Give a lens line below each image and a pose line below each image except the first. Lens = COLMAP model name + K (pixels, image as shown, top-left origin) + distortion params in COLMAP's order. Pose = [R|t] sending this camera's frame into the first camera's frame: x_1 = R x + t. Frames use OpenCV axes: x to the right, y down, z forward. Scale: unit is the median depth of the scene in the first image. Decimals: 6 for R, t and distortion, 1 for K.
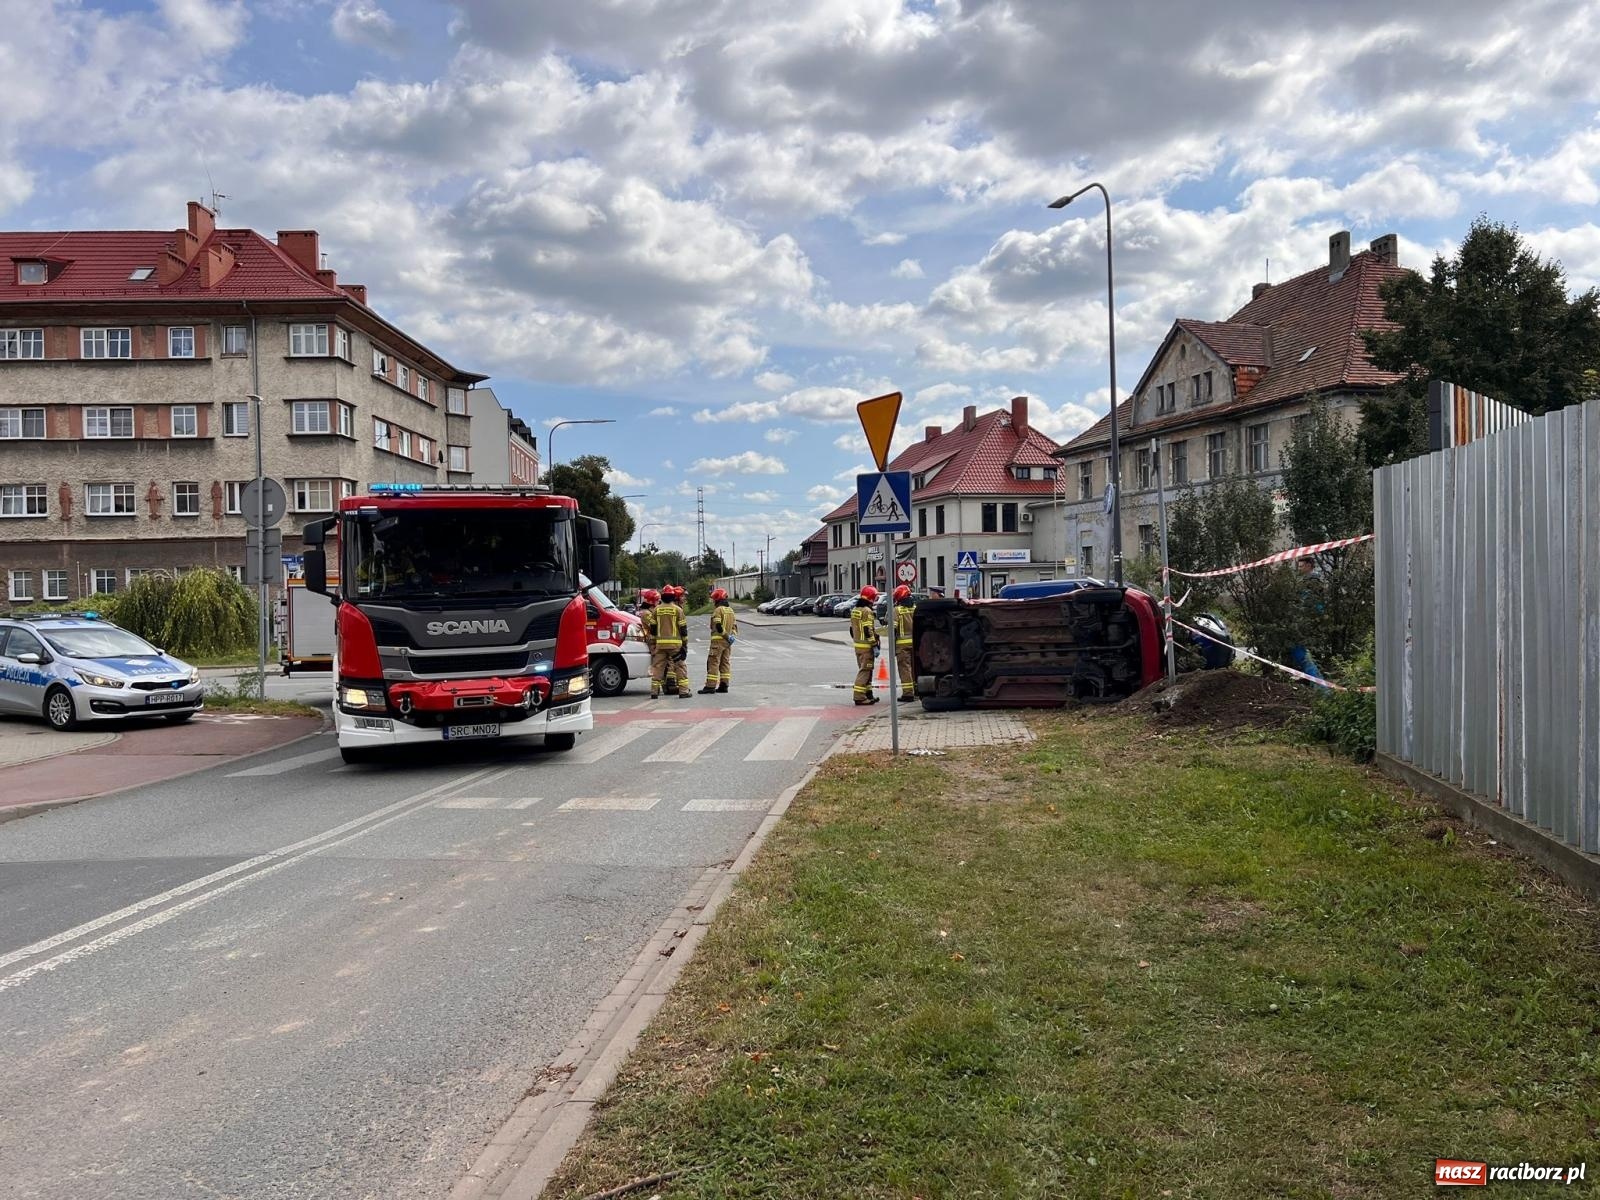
lens RADIAL K [[1265.9, 0, 778.6], [0, 1265.9, 607.6], [0, 0, 1]] dist [0.096480, -0.033238]
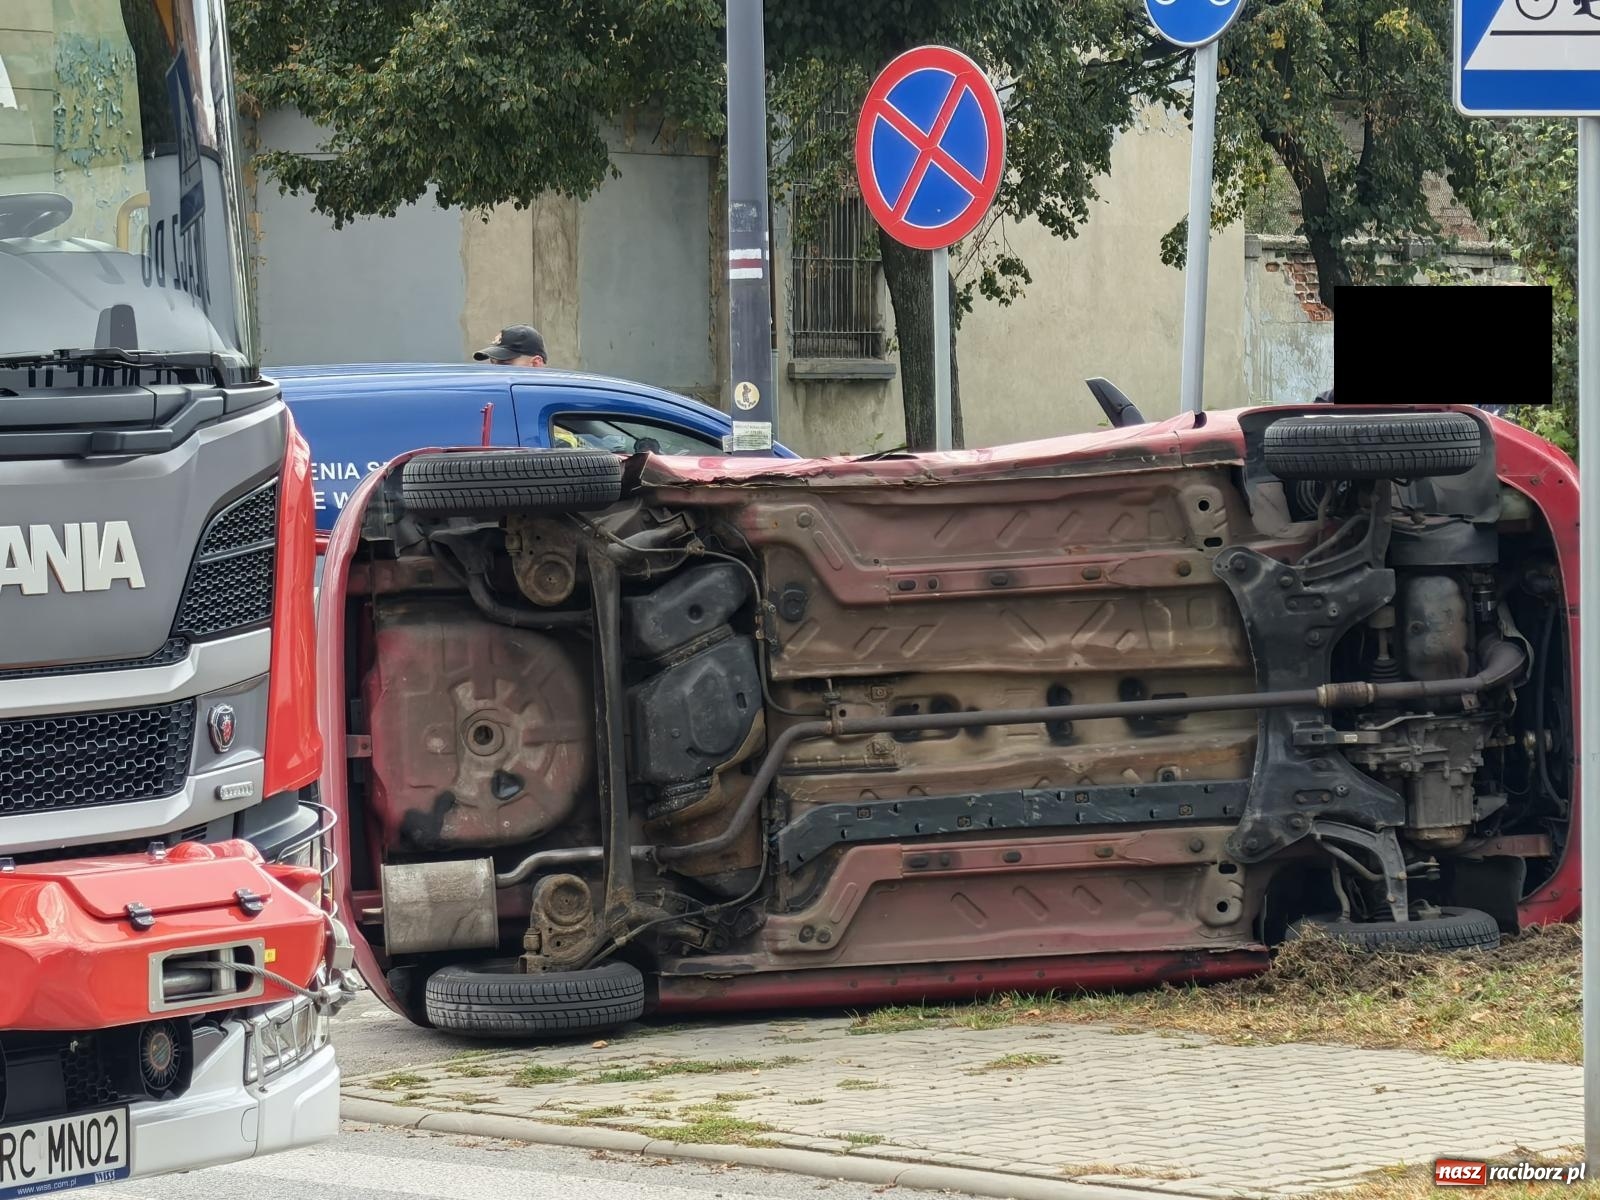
lens RADIAL K [[8219.2, 0, 929.3], [0, 8219.2, 701.3], [0, 0, 1]] dist [0.112951, 0.000000]
pose [[0.706518, -0.010145, 0.707623, -0.712058], [0.001720, 0.999919, 0.012618, 0.015488], [-0.707693, -0.007698, 0.706478, 0.089622]]
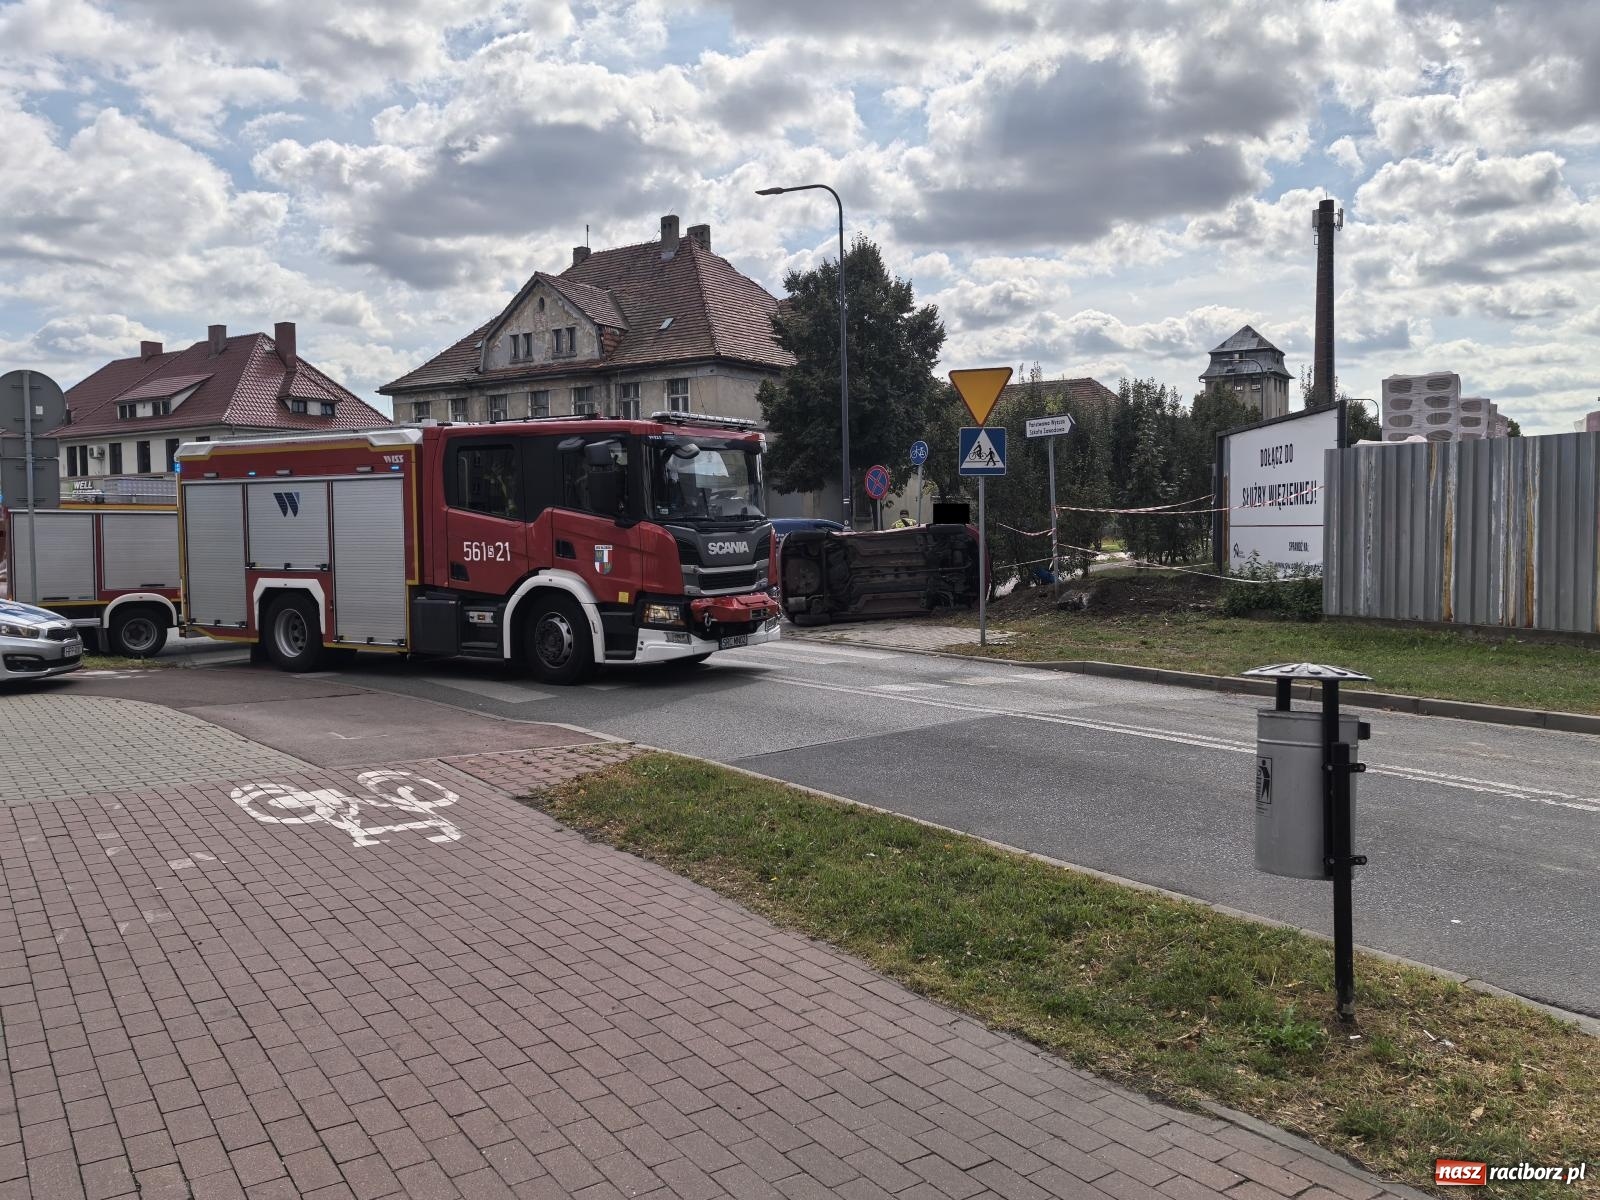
lens RADIAL K [[1370.5, 0, 816.4], [0, 1370.5, 608.7], [0, 0, 1]] dist [0.063514, -0.057655]
pose [[0.738758, -0.029565, 0.673322, -0.737426], [0.006628, 0.999308, 0.036606, 0.018956], [-0.673939, -0.022580, 0.738442, 0.057919]]
